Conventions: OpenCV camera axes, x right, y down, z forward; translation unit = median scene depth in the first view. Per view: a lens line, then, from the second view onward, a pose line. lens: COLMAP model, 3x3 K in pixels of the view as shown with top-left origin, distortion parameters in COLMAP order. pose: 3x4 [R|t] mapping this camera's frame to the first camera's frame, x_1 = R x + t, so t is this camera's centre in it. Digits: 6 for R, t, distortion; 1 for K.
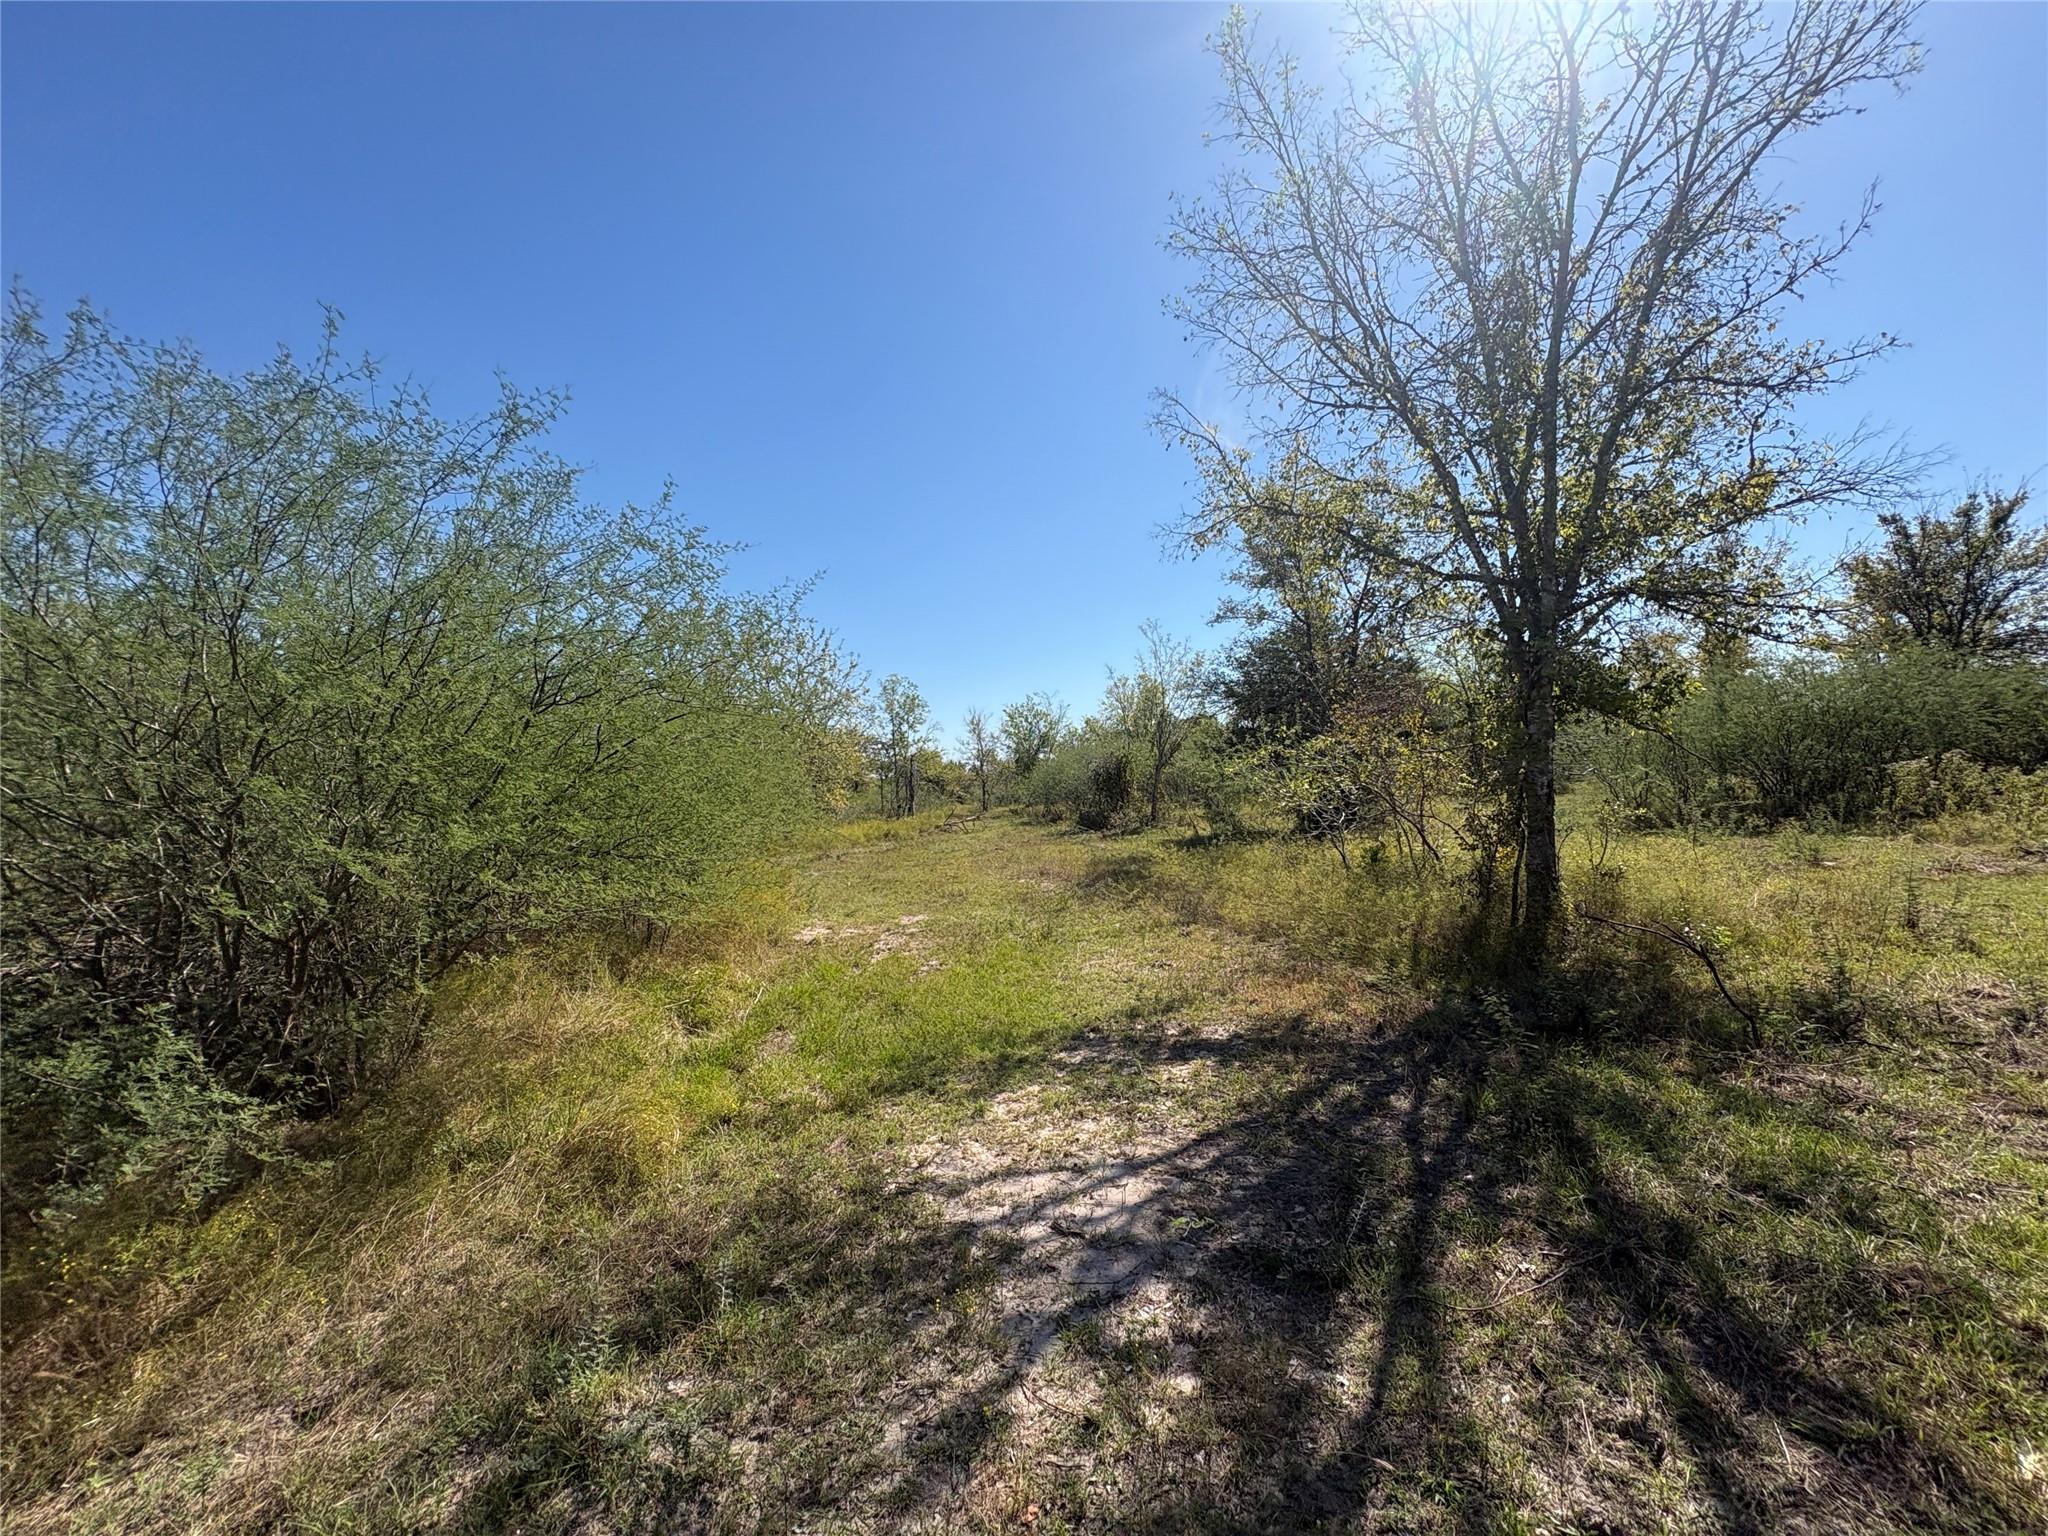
lens RADIAL K [[816.4, 0, 1021.7], [0, 816.4, 770.1], [0, 0, 1]] dist [-0.000075, 0.000012]
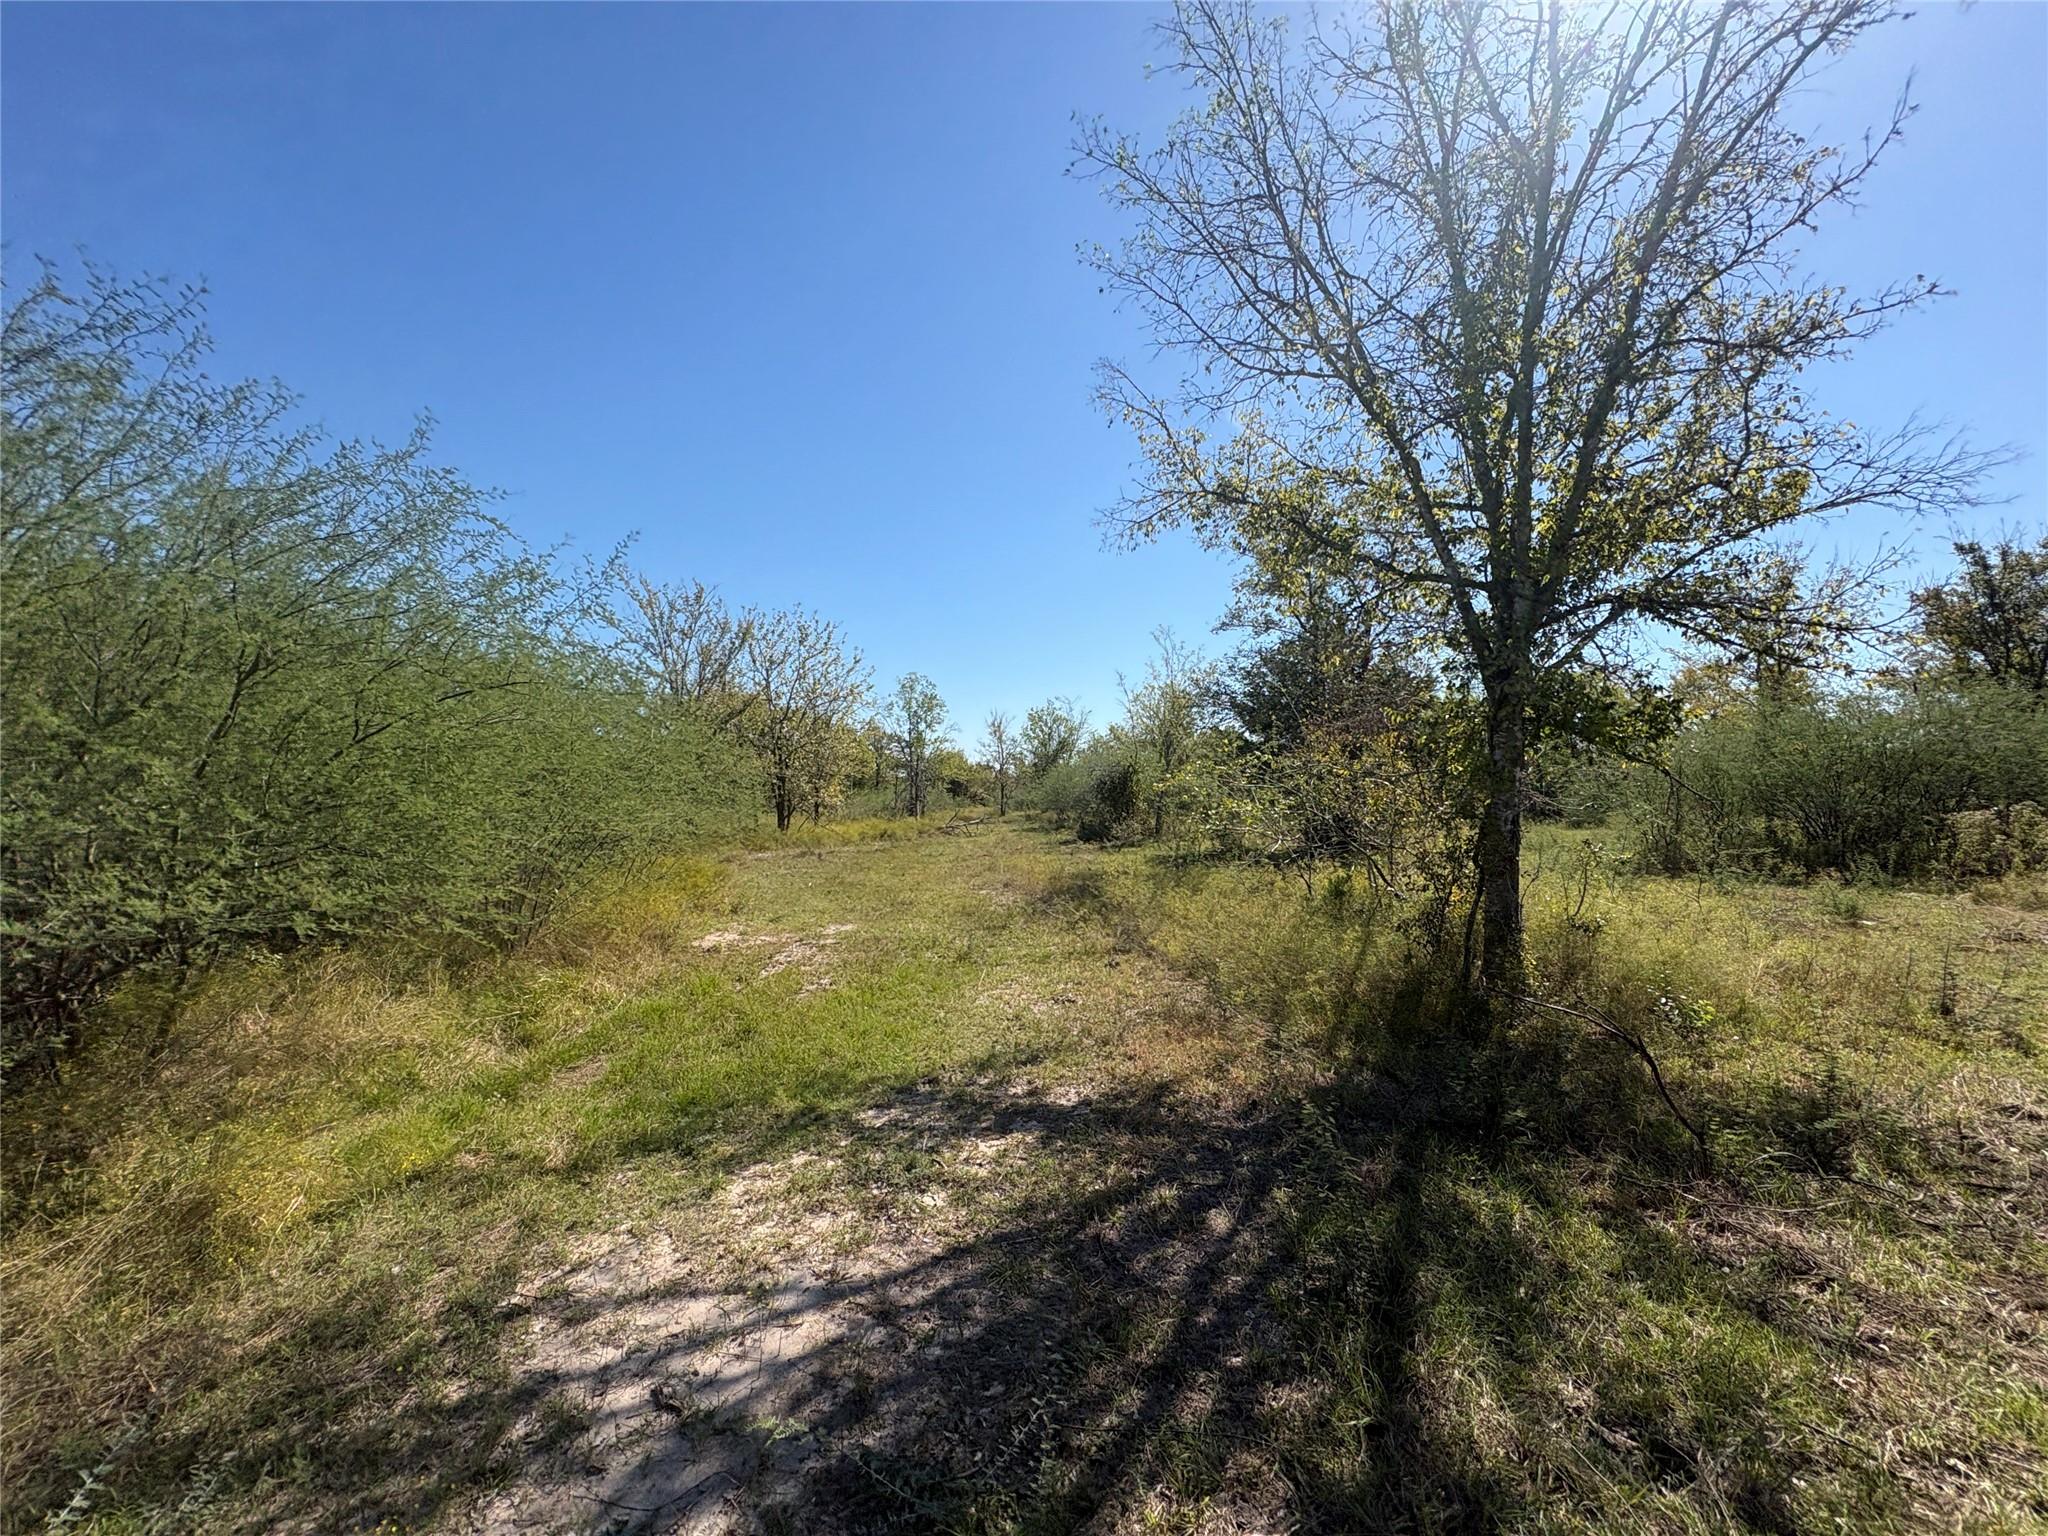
lens RADIAL K [[815.0, 0, 1024.0], [0, 815.0, 768.0], [0, 0, 1]] dist [0.000650, 0.000020]
pose [[0.997975, 0.047376, -0.042455, 0.152327], [-0.047706, 0.998838, -0.006800, -0.006165], [0.042083, 0.008812, 0.999075, 0.109641]]
